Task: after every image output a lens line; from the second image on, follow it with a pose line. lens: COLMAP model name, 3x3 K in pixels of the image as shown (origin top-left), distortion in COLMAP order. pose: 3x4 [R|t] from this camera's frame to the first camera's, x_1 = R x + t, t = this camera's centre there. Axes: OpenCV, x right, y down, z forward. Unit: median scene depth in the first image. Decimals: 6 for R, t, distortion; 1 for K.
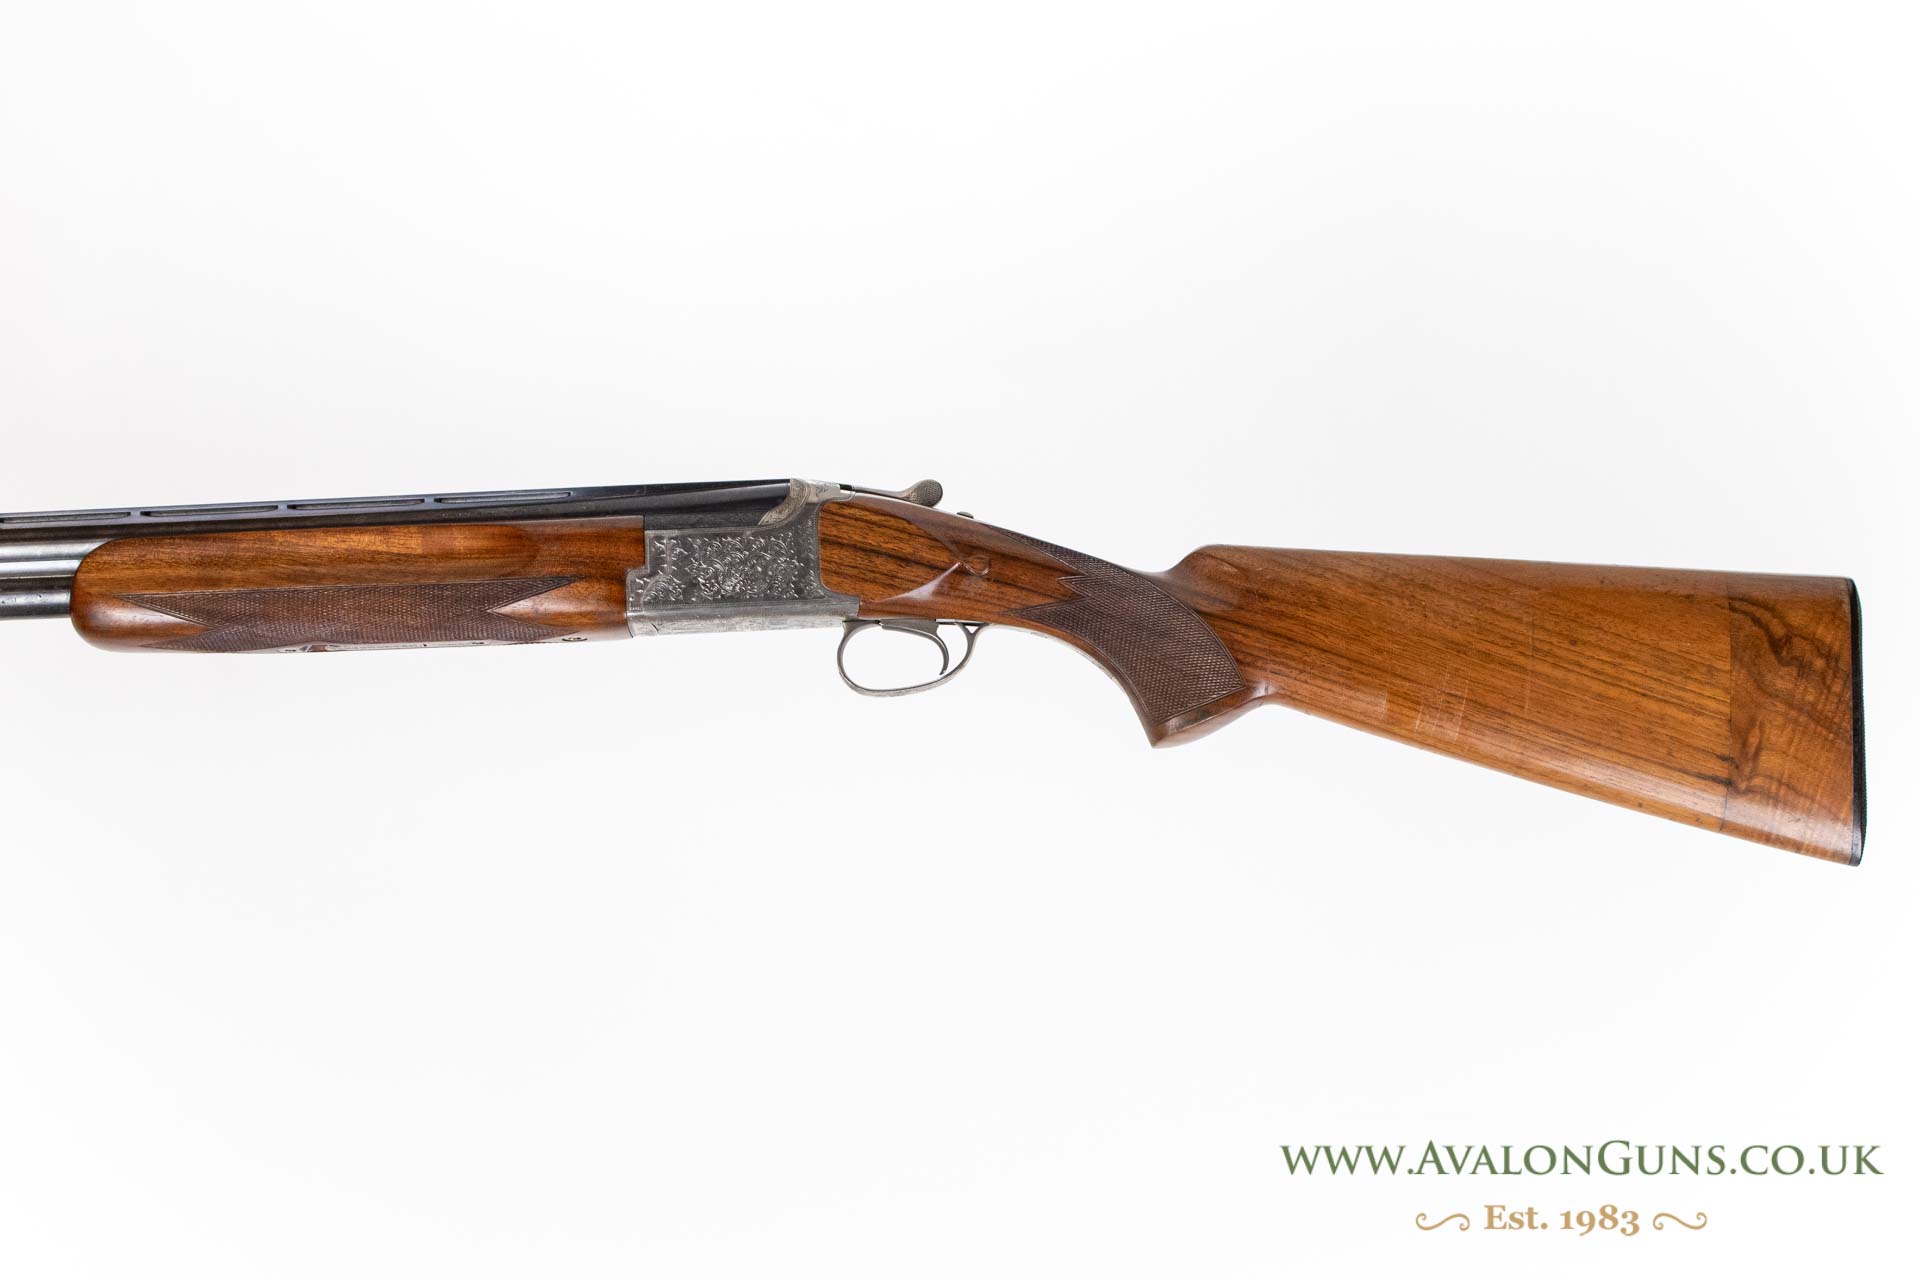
lens RADIAL K [[3121.2, 0, 960.9], [0, 3121.2, 640.3], [0, 0, 1]] dist [0.017566, 0.000000]
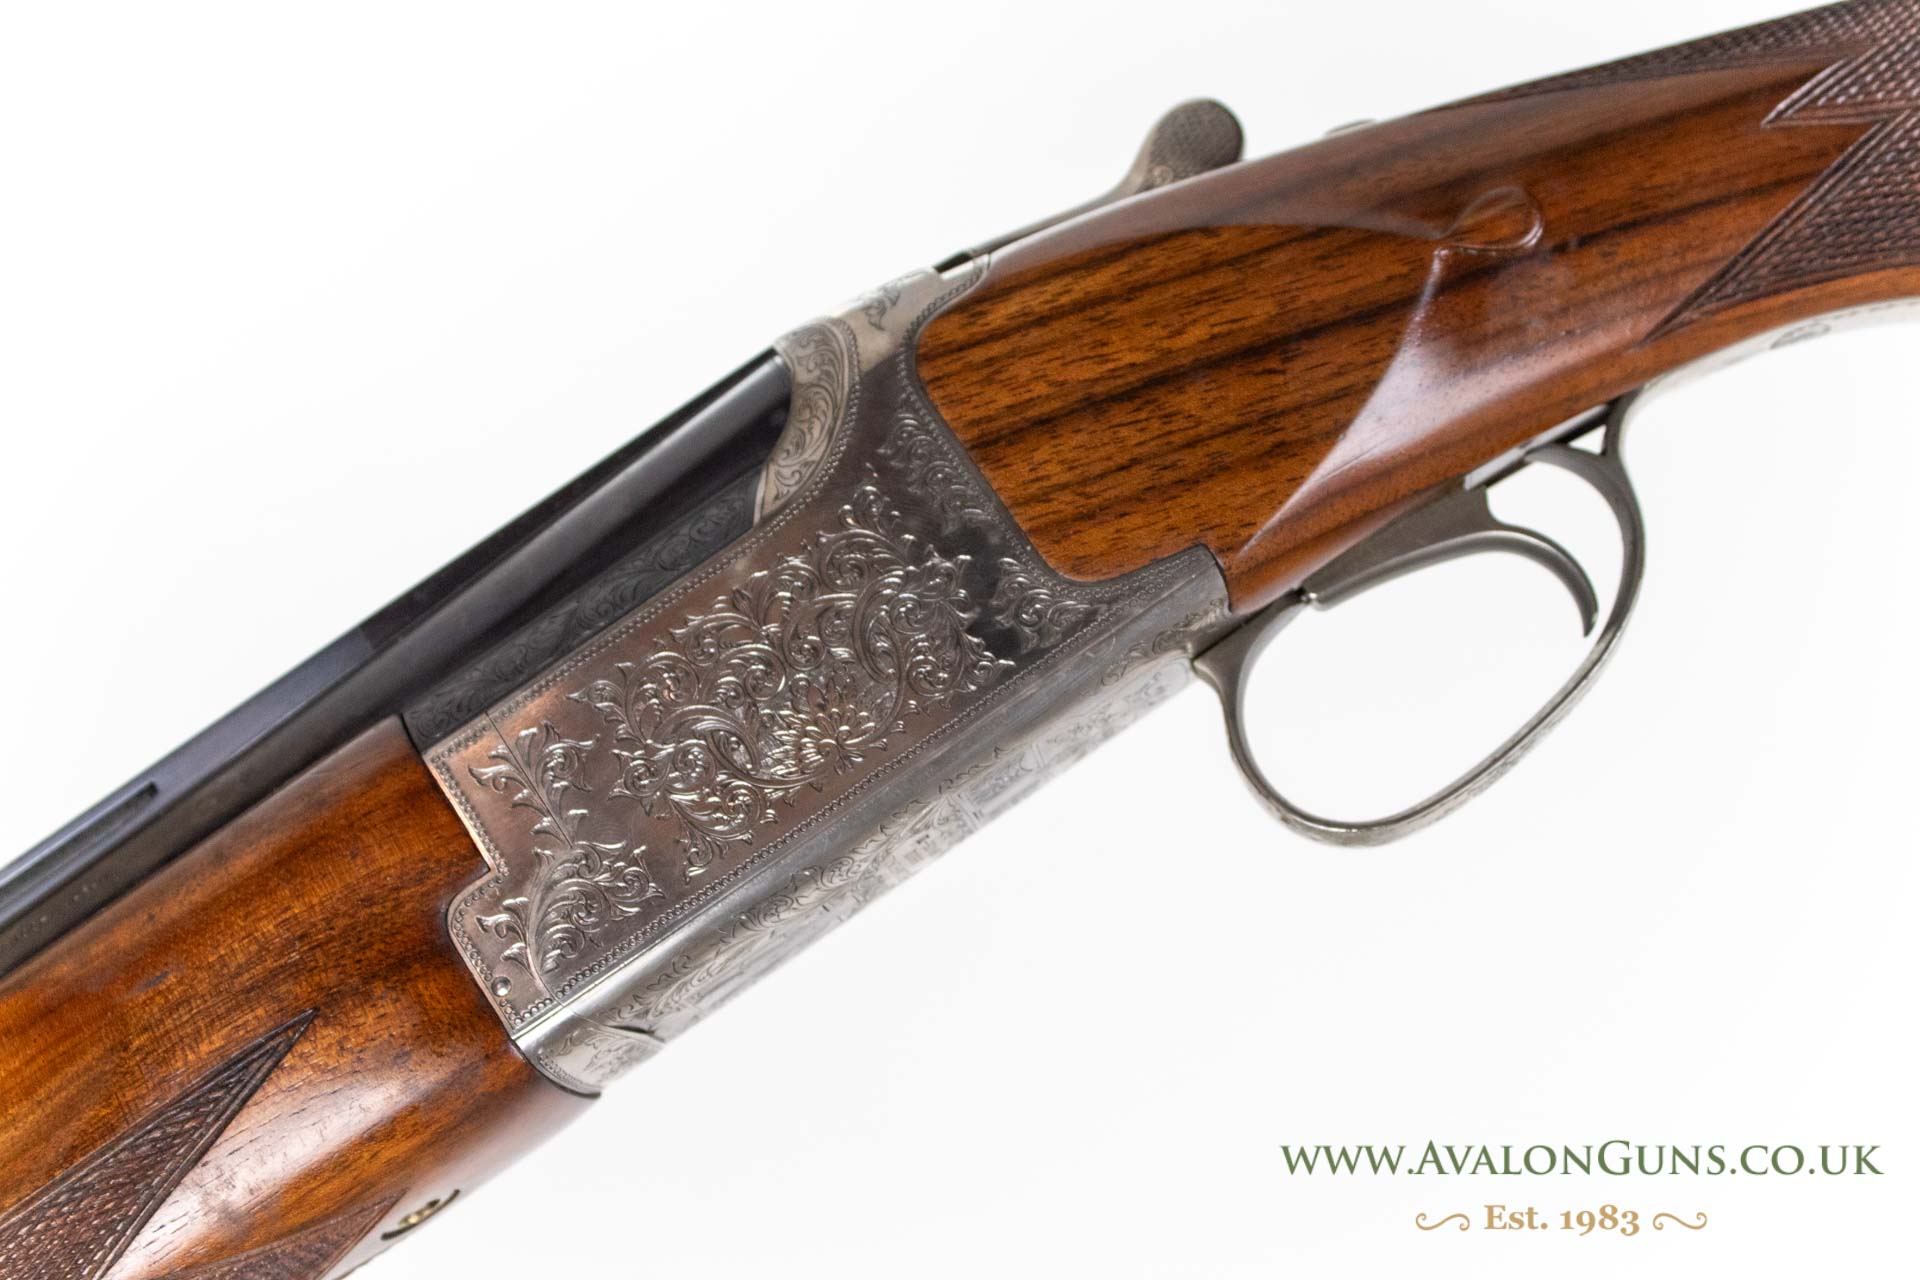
lens RADIAL K [[3121.2, 0, 959.0], [0, 3121.2, 640.1], [0, 0, 1]] dist [0.017566, 0.000000]
pose [[0.848122, -0.529570, -0.015671, -0.050724], [0.527999, 0.847304, -0.057378, -0.002392], [0.043664, 0.040390, 0.998230, 0.723092]]
